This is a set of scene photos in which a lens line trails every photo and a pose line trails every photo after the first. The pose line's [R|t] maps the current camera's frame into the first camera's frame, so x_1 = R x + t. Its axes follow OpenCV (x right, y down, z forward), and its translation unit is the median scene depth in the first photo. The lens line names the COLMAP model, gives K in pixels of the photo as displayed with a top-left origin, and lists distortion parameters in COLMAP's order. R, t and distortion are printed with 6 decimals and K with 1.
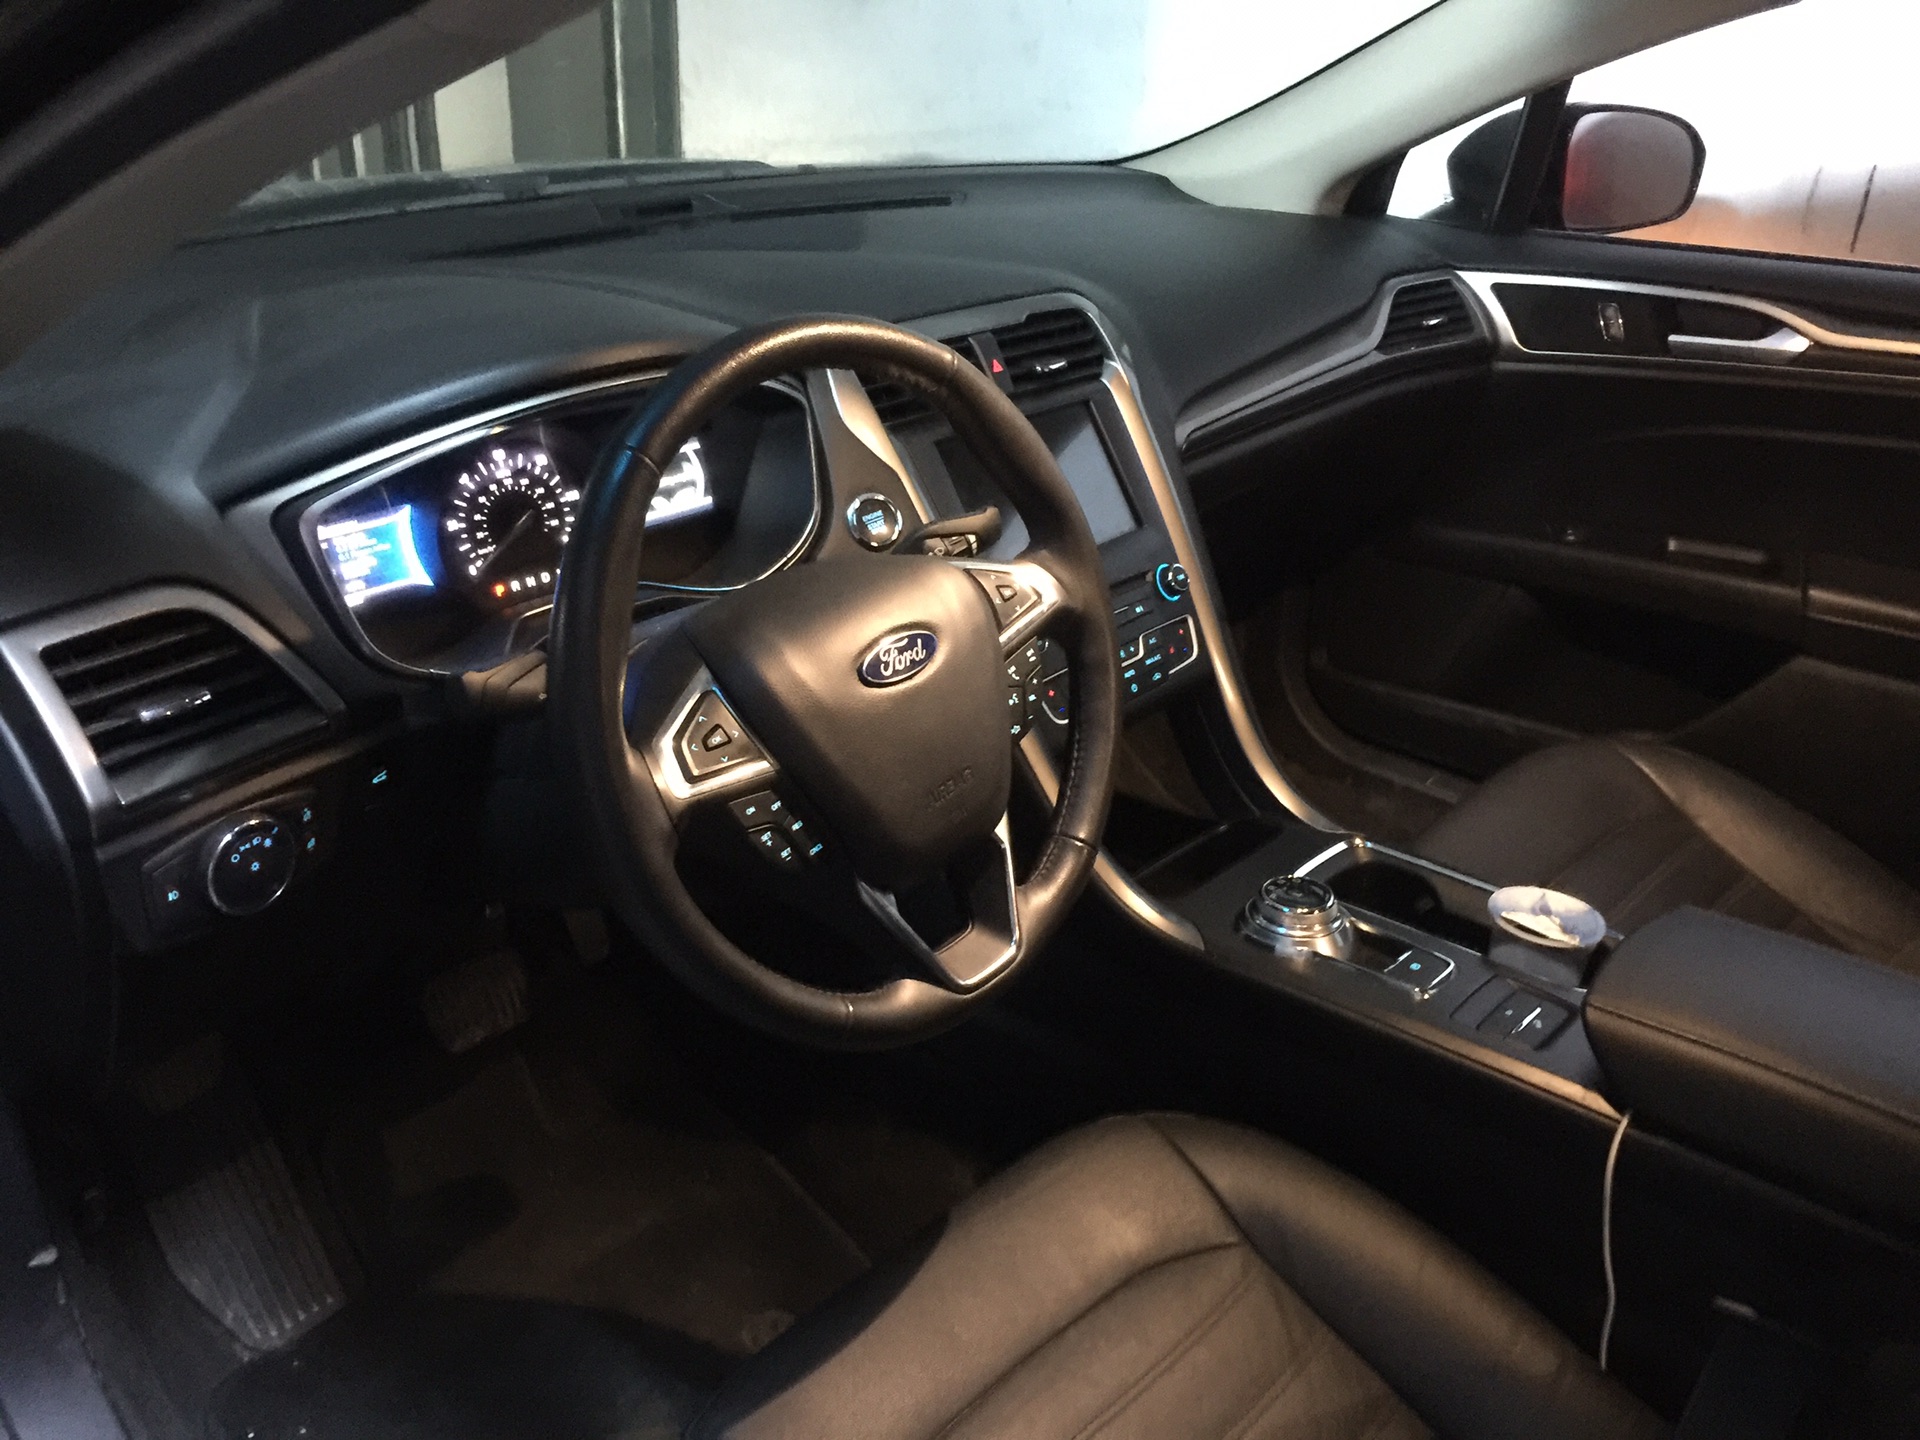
lens RADIAL K [[1746.2, 0, 960.0], [0, 1746.2, 720.0], [0, 0, 1]] dist [0.164863, -0.315127]
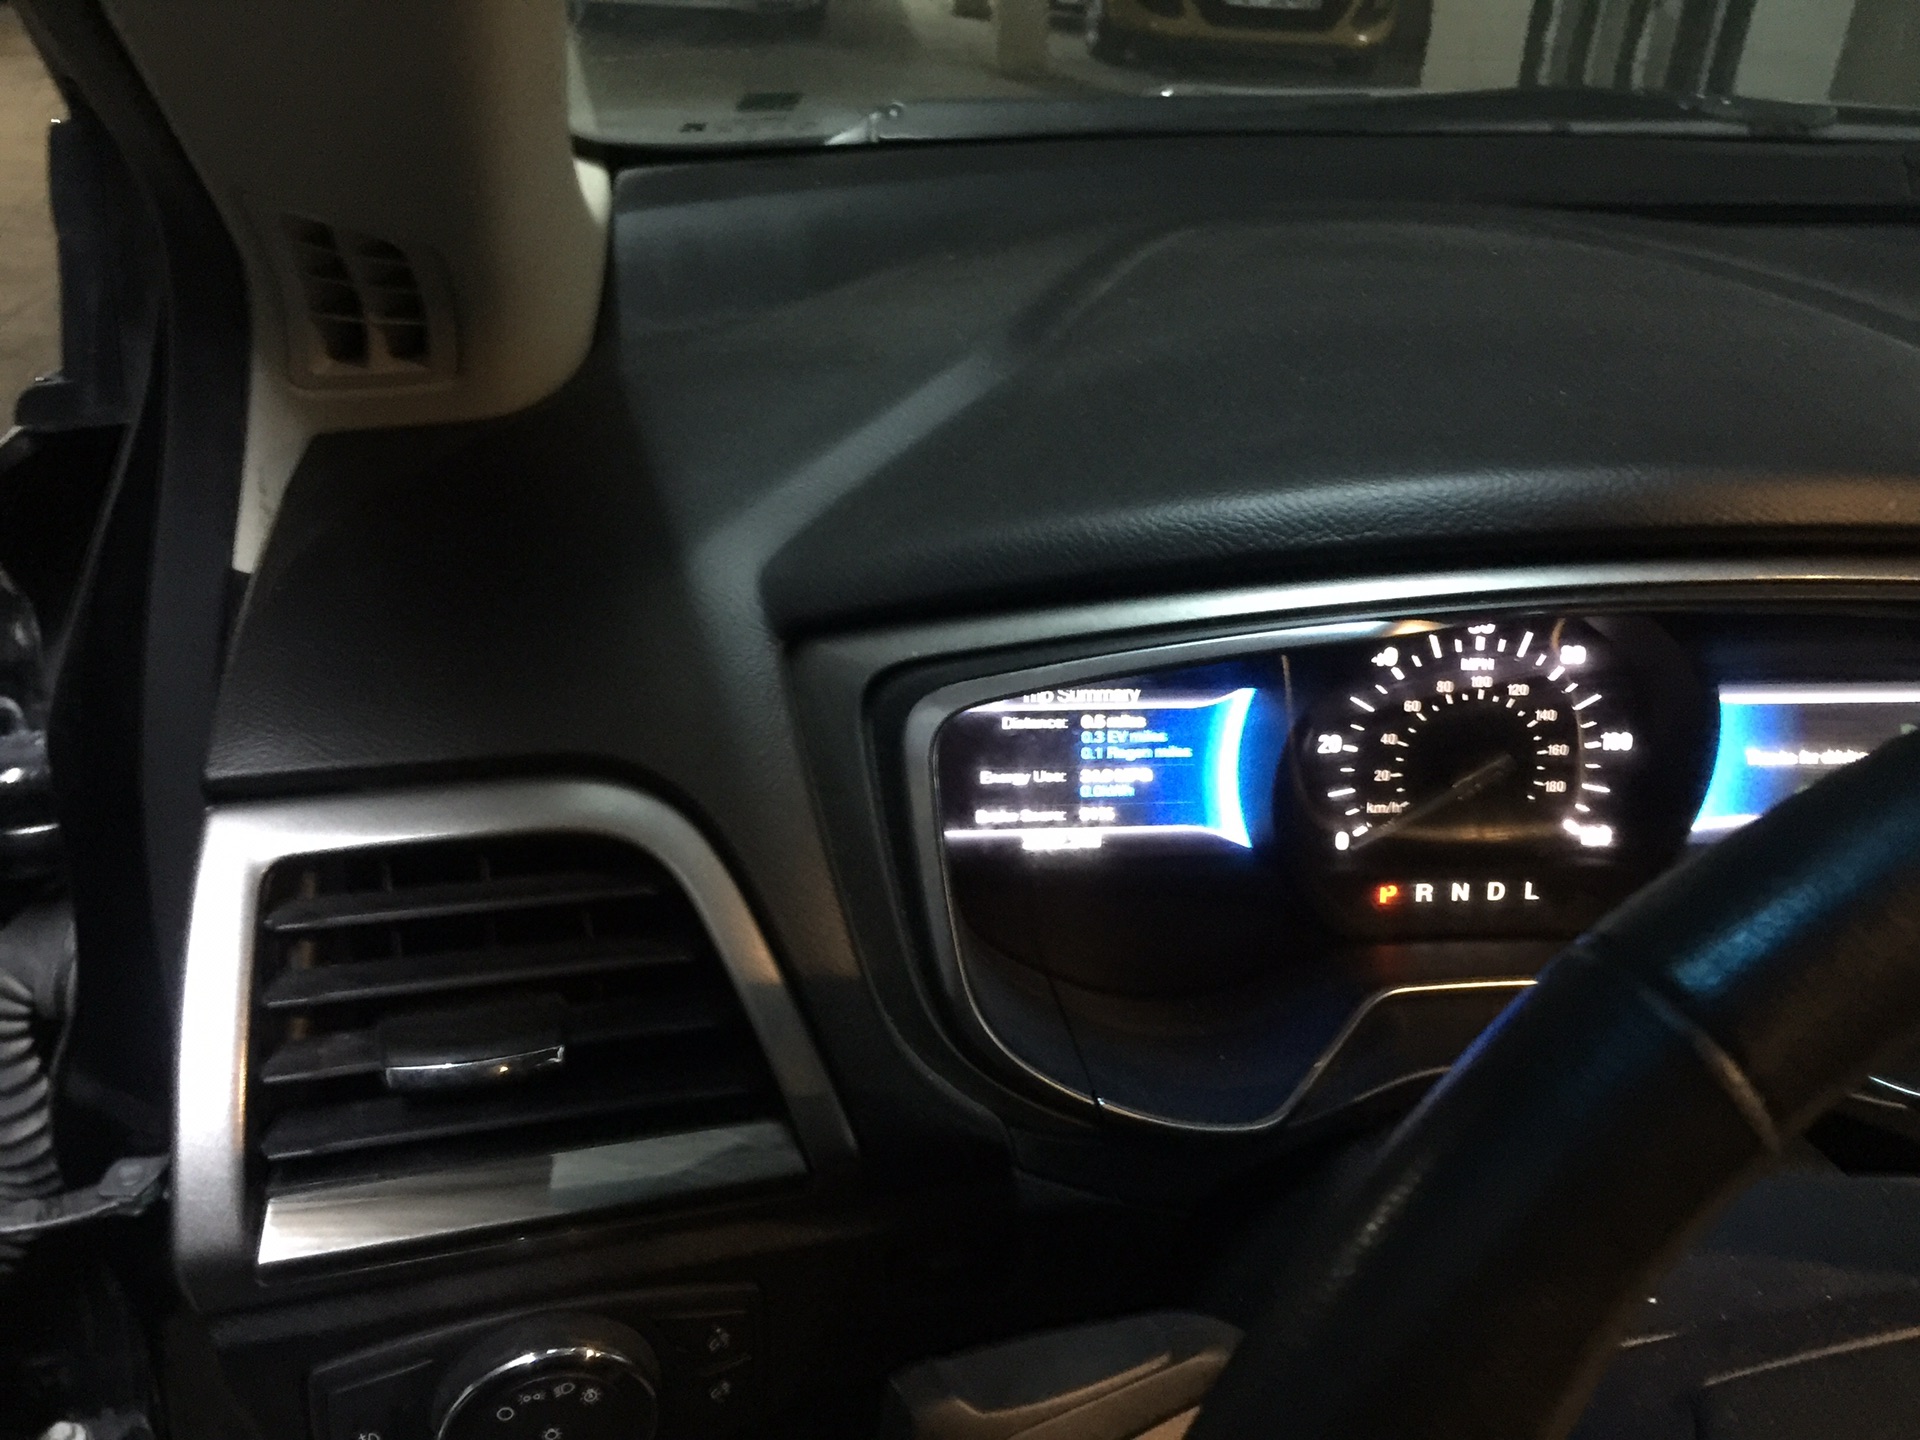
lens RADIAL K [[1746.2, 0, 960.0], [0, 1746.2, 720.0], [0, 0, 1]] dist [0.164863, -0.315127]
pose [[0.770504, 0.312740, -0.555444, -0.100954], [-0.305072, 0.946018, 0.109458, -0.136157], [0.559692, 0.085113, 0.824318, 0.545573]]
